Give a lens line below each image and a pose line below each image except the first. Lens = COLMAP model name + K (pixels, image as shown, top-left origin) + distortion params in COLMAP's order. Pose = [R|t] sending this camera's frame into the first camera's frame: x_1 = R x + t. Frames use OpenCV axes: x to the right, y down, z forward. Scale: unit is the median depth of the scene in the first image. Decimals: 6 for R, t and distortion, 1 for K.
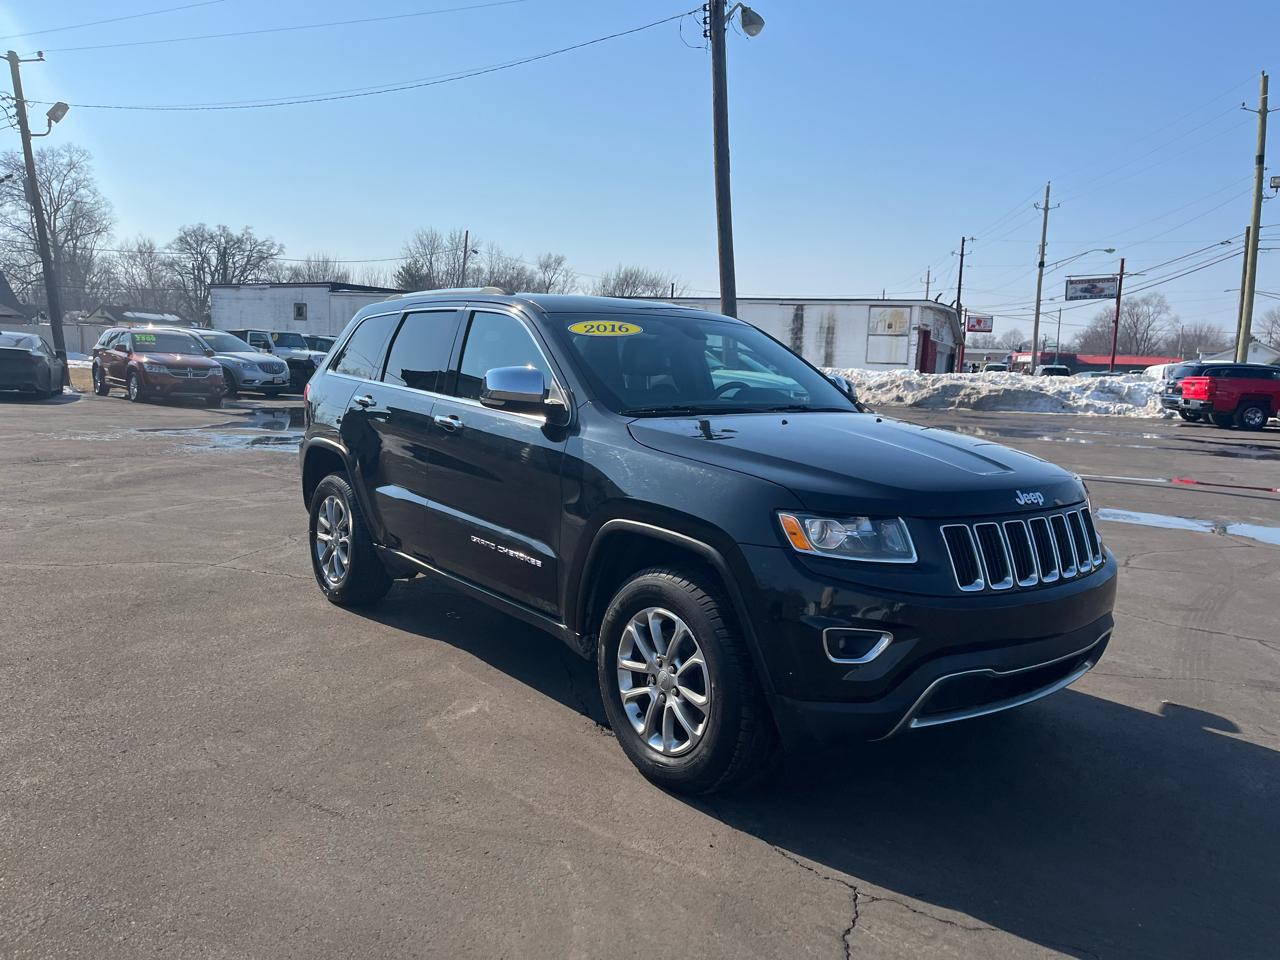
lens RADIAL K [[973.6, 0, 650.6], [0, 973.6, 488.7], [0, 0, 1]] dist [0.068836, -0.081343]
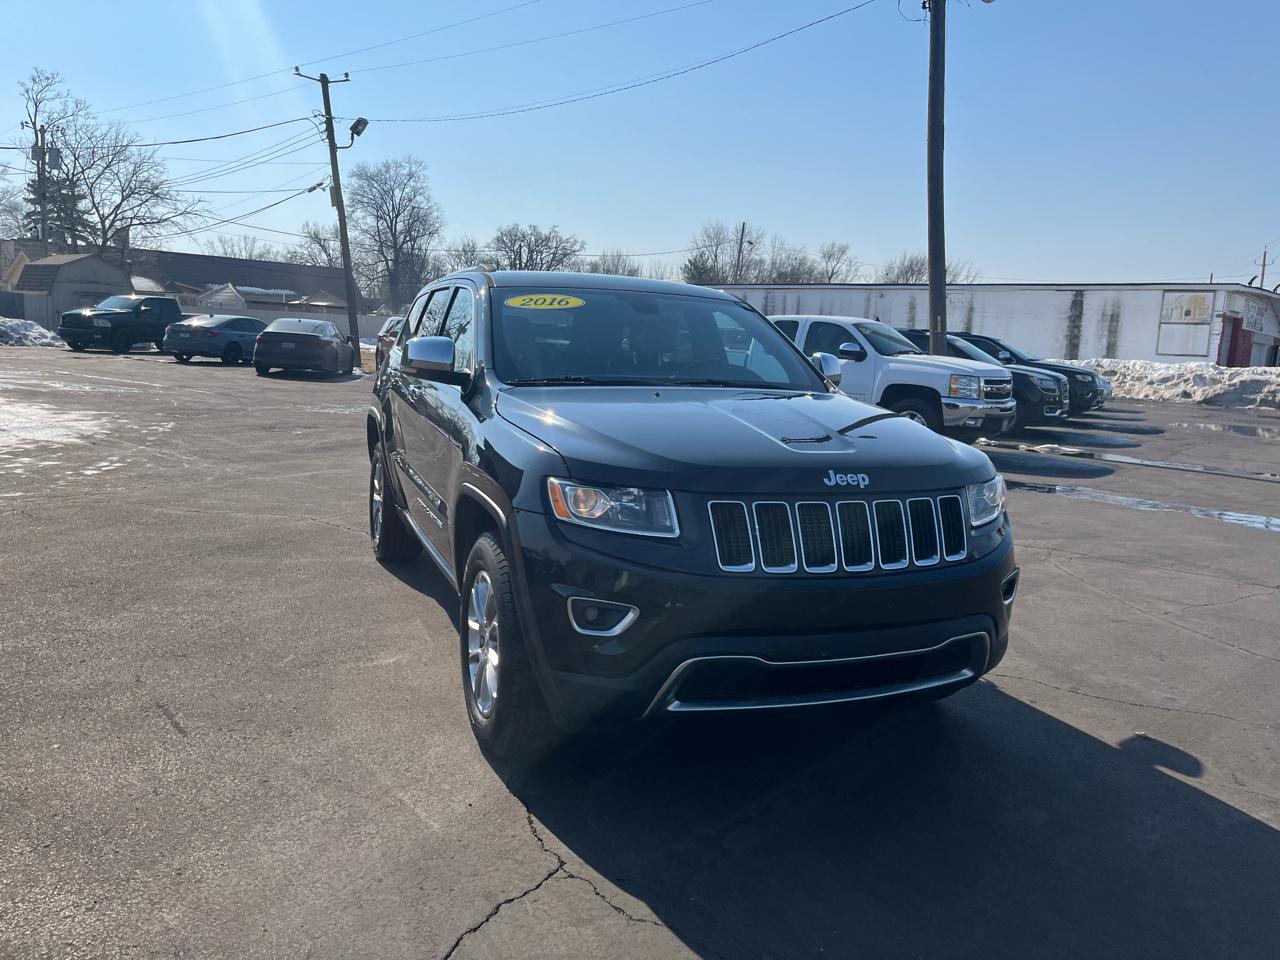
lens RADIAL K [[973.6, 0, 651.8], [0, 973.6, 473.3], [0, 0, 1]] dist [0.068836, -0.081343]
pose [[0.958496, 0.045036, -0.281527, 0.044082], [-0.046697, 0.998909, 0.000811, 0.001098], [0.281257, 0.012369, 0.959553, 0.006620]]
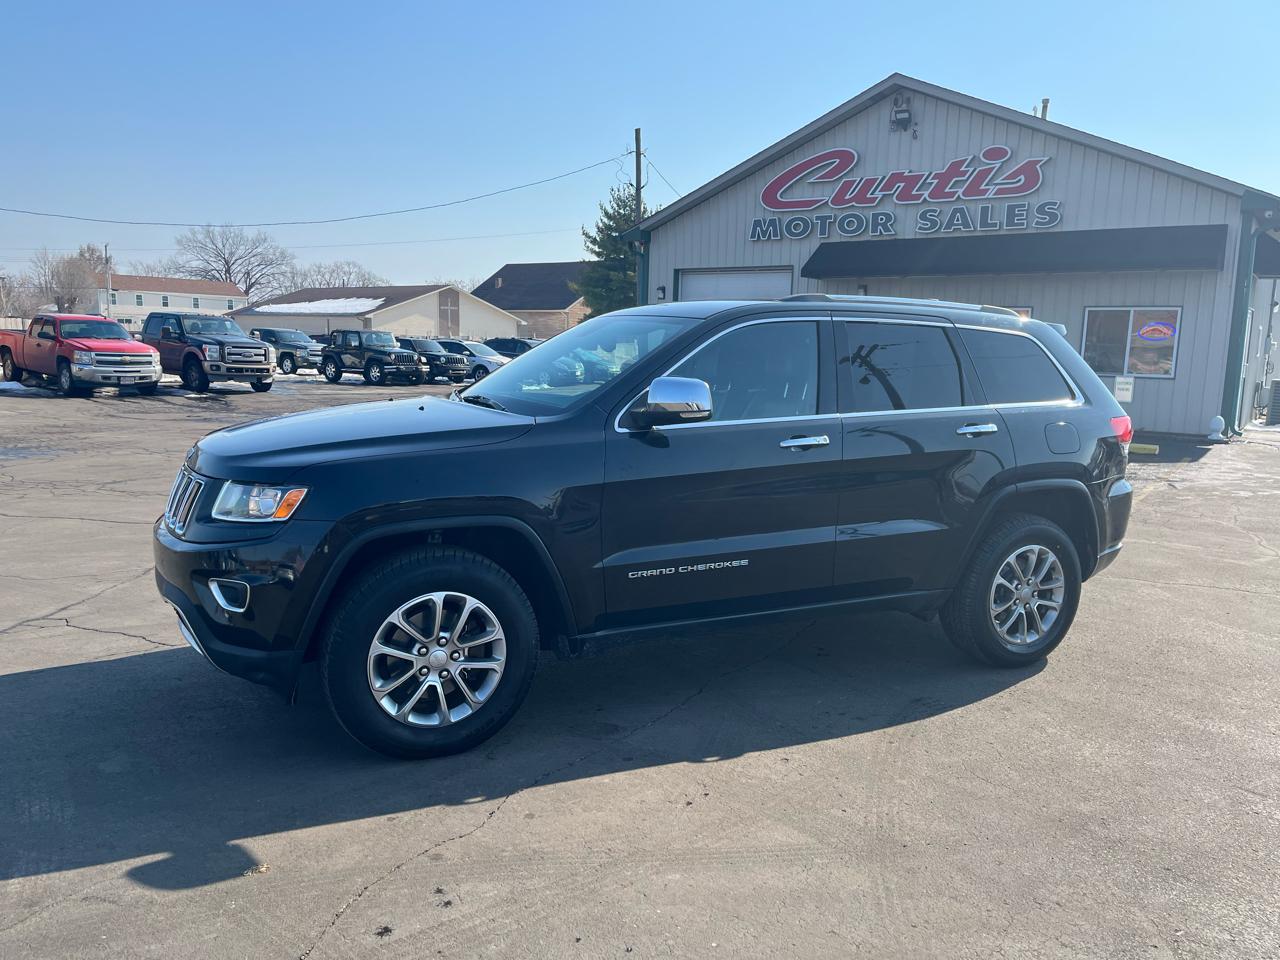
lens RADIAL K [[973.6, 0, 637.8], [0, 973.6, 493.1], [0, 0, 1]] dist [0.068836, -0.081343]
pose [[-0.219596, 0.102176, -0.970226, 0.134741], [-0.166707, 0.975943, 0.140510, -0.018861], [0.961242, 0.192599, -0.197280, 0.166551]]
